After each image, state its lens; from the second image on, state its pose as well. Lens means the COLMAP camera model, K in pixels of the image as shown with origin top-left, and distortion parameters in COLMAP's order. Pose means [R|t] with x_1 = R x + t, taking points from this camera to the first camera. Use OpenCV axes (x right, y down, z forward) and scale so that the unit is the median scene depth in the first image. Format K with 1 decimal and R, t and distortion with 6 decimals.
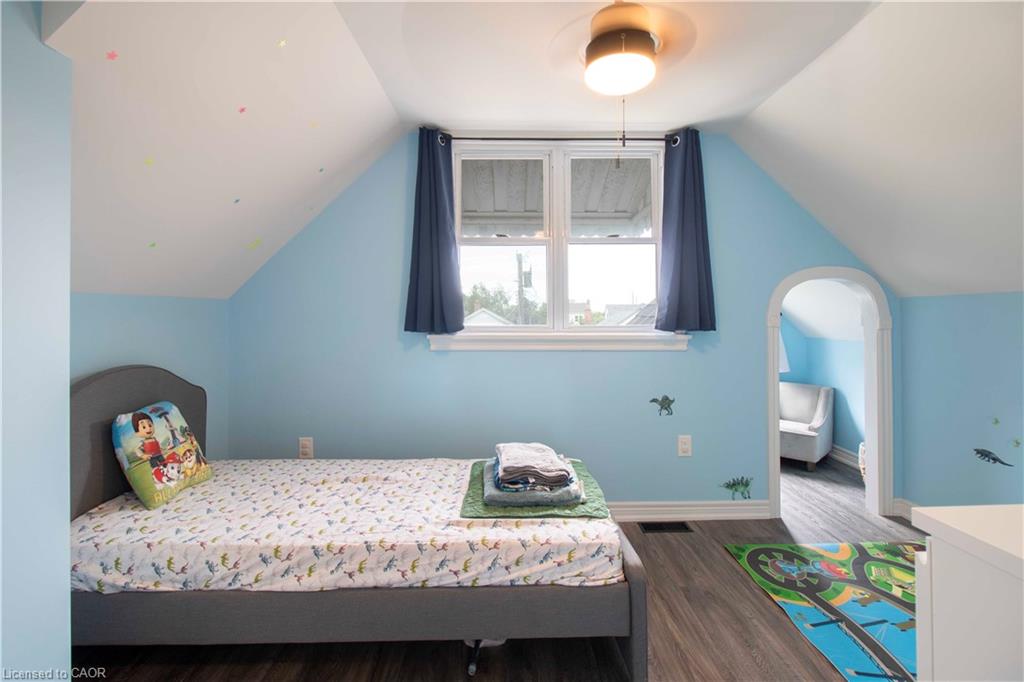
lens RADIAL K [[494.2, 0, 543.1], [0, 494.2, 320.3], [0, 0, 1]] dist [-0.005595, 0.001998]
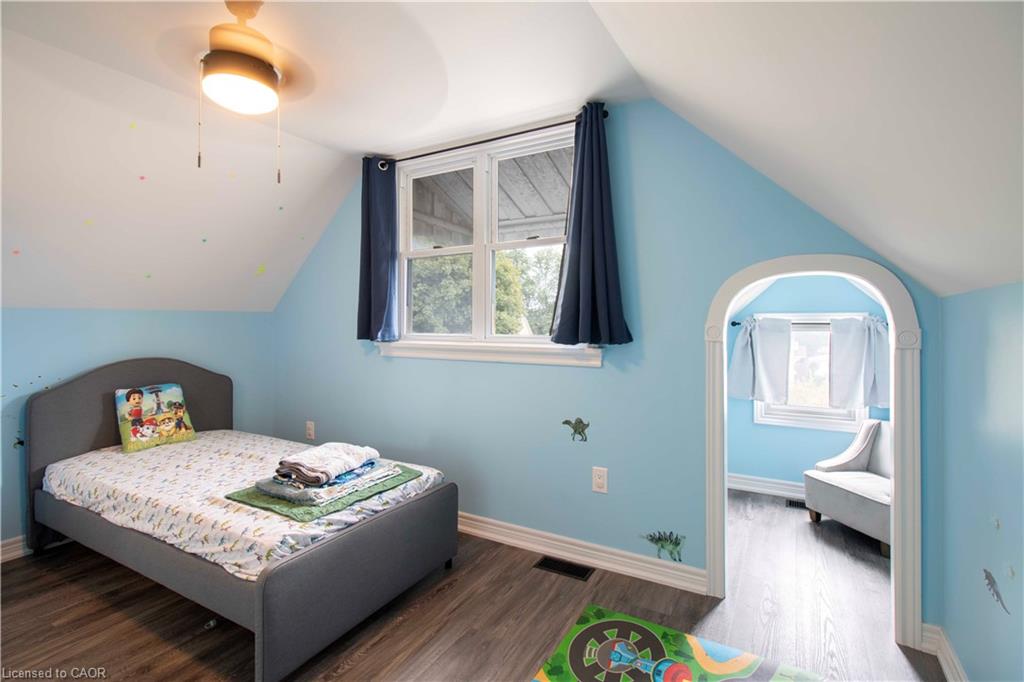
lens RADIAL K [[494.2, 0, 516.7], [0, 494.2, 331.6], [0, 0, 1]] dist [-0.005595, 0.001998]
pose [[0.852270, 0.010812, -0.522991, 0.796804], [-0.006849, 0.999931, 0.009511, -0.008230], [0.523058, -0.004524, 0.852285, 0.273689]]
